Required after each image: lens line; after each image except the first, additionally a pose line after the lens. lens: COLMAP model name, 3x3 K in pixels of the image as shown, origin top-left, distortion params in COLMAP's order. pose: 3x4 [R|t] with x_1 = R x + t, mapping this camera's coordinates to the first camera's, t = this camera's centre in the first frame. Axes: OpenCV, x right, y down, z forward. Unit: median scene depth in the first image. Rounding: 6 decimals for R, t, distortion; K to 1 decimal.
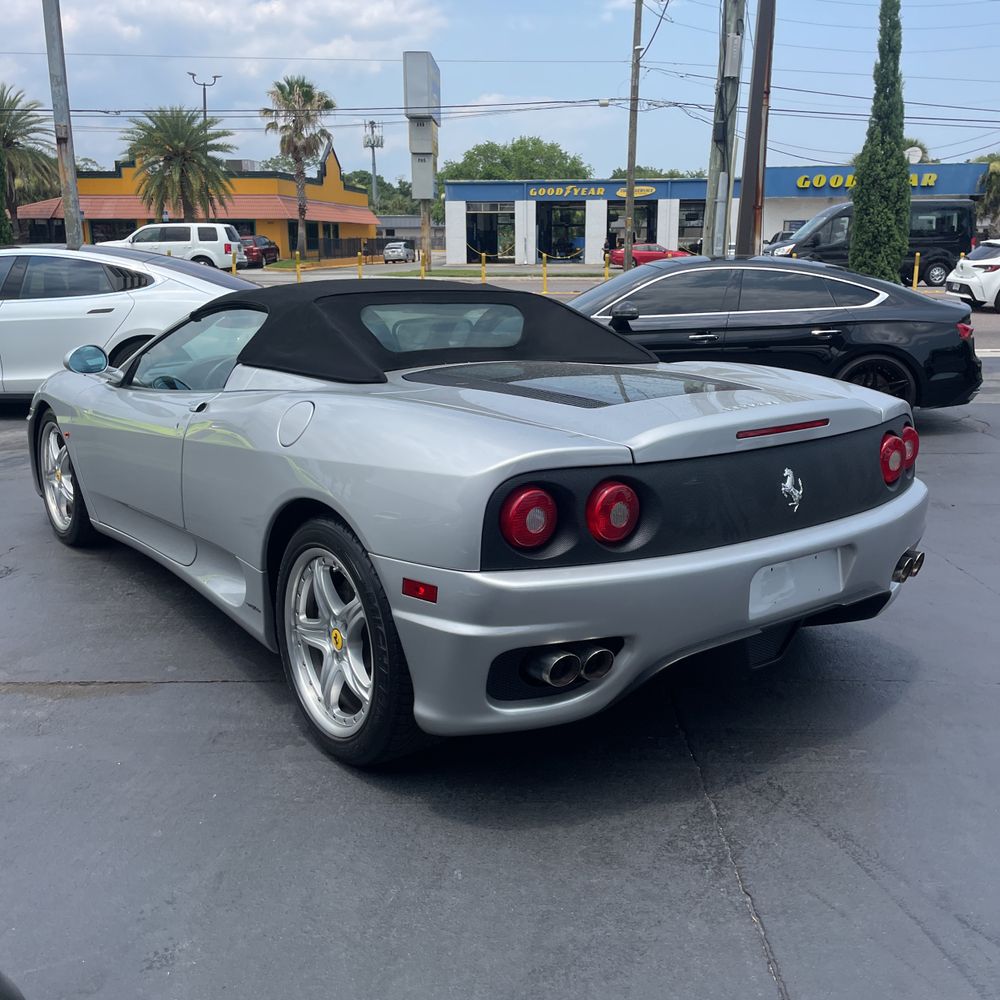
lens RADIAL K [[1007.3, 0, 505.8], [0, 1007.3, 478.2], [0, 0, 1]] dist [0.108075, -0.157537]
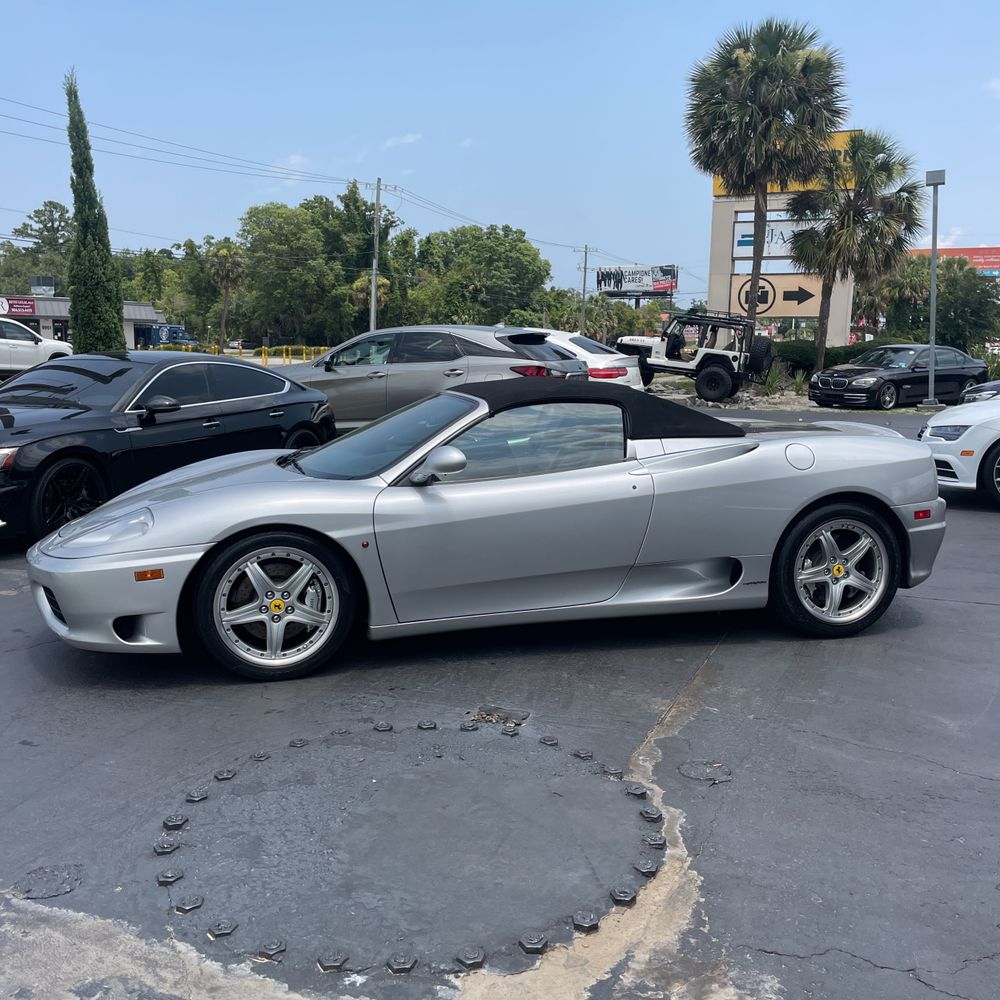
lens RADIAL K [[1007.0, 0, 511.6], [0, 1007.0, 483.9], [0, 0, 1]] dist [0.150647, -0.269842]
pose [[0.392173, -0.125635, 0.911272, -0.493209], [0.195831, 0.979324, 0.050740, -0.047909], [-0.898805, 0.158557, 0.408667, 0.184138]]
